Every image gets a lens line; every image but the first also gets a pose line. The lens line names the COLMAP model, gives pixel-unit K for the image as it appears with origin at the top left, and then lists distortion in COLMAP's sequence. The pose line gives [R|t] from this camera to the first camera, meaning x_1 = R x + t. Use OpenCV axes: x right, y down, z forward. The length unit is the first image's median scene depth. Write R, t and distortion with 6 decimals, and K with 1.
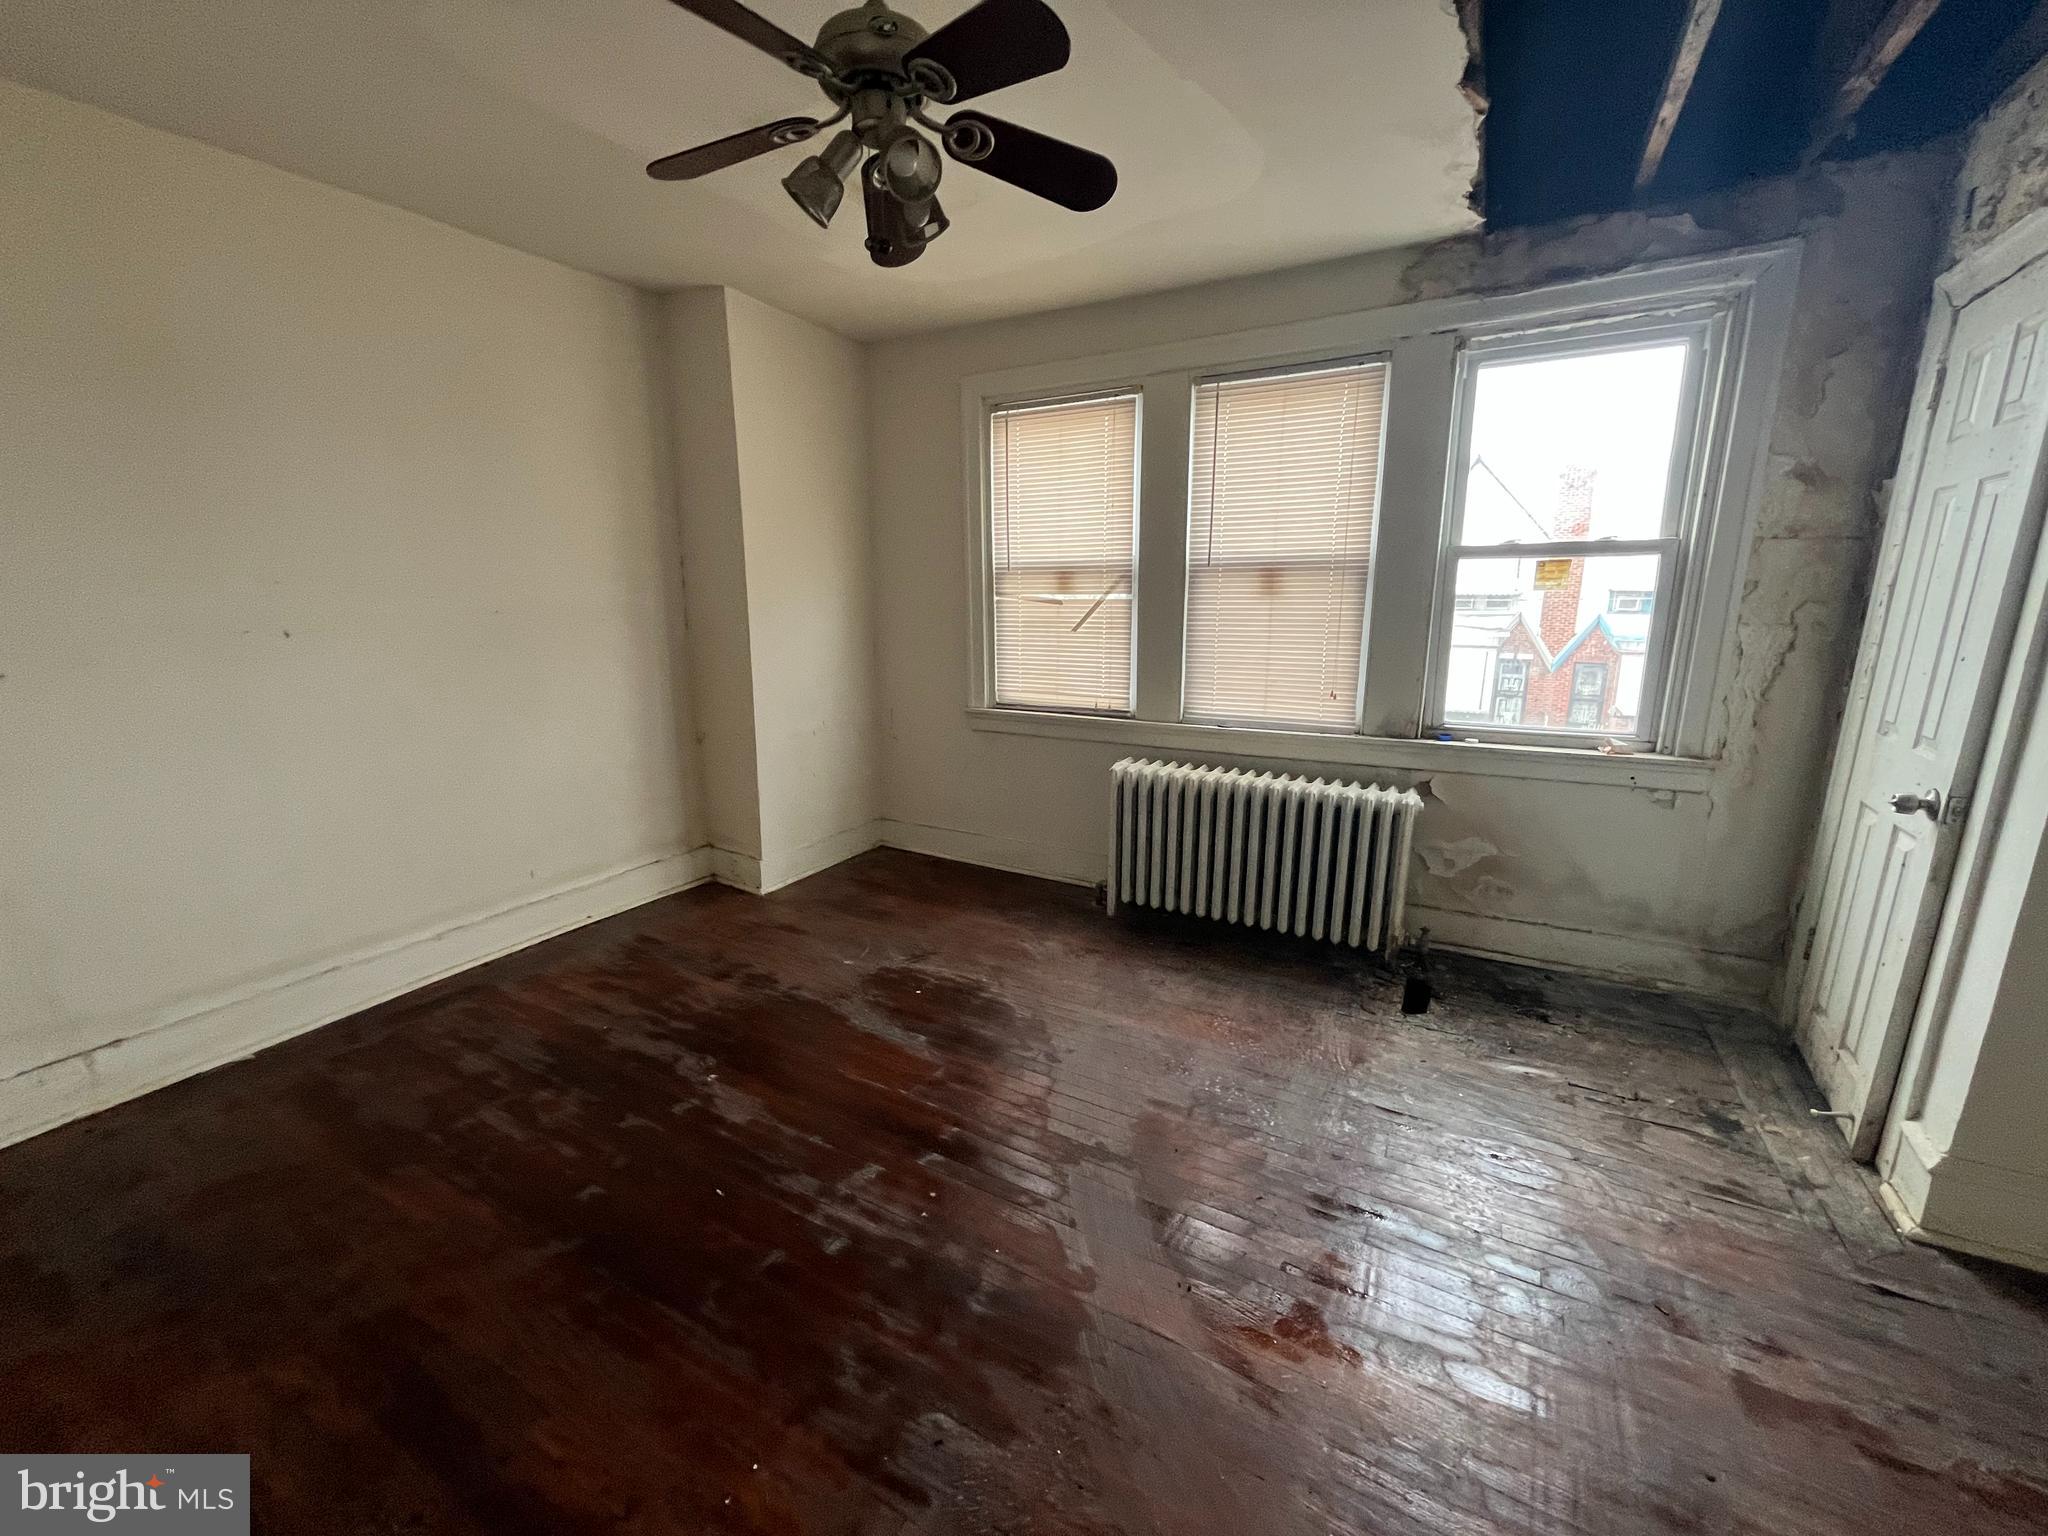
lens RADIAL K [[820.2, 0, 1019.3], [0, 820.2, 771.7], [0, 0, 1]] dist [-0.001692, -0.000618]
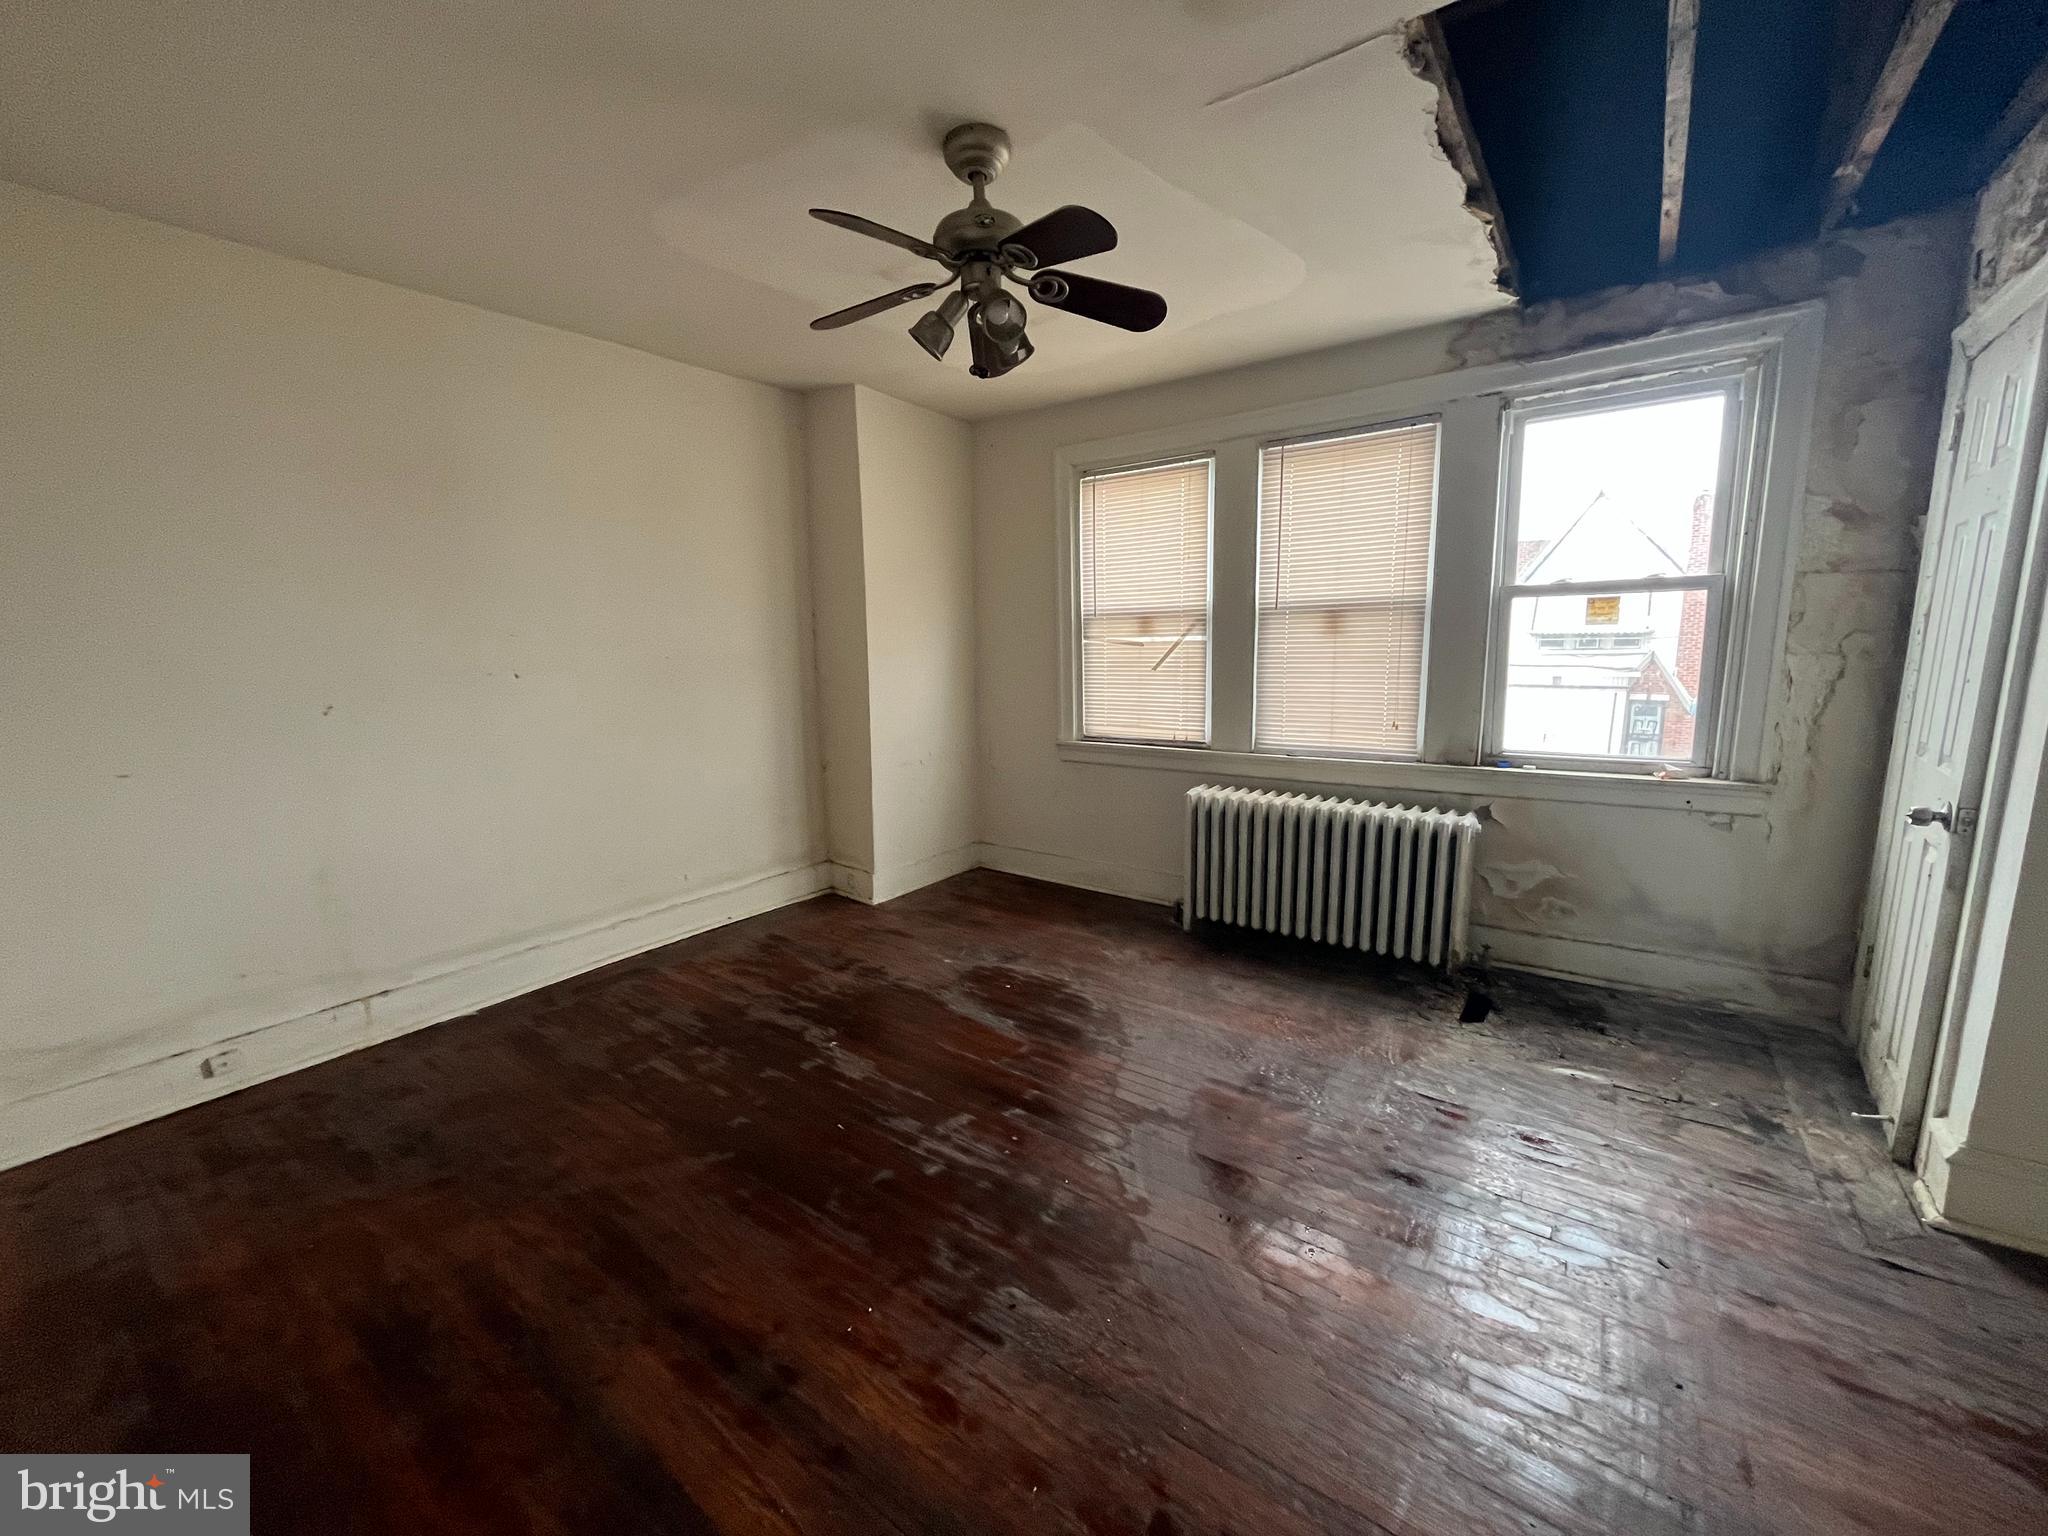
lens RADIAL K [[820.2, 0, 1017.9], [0, 820.2, 773.4], [0, 0, 1]] dist [-0.001692, -0.000618]
pose [[0.992240, 0.005524, -0.124211, 0.035441], [-0.012169, 0.998531, -0.052805, 0.043253], [0.123737, 0.053907, 0.990850, -0.164538]]
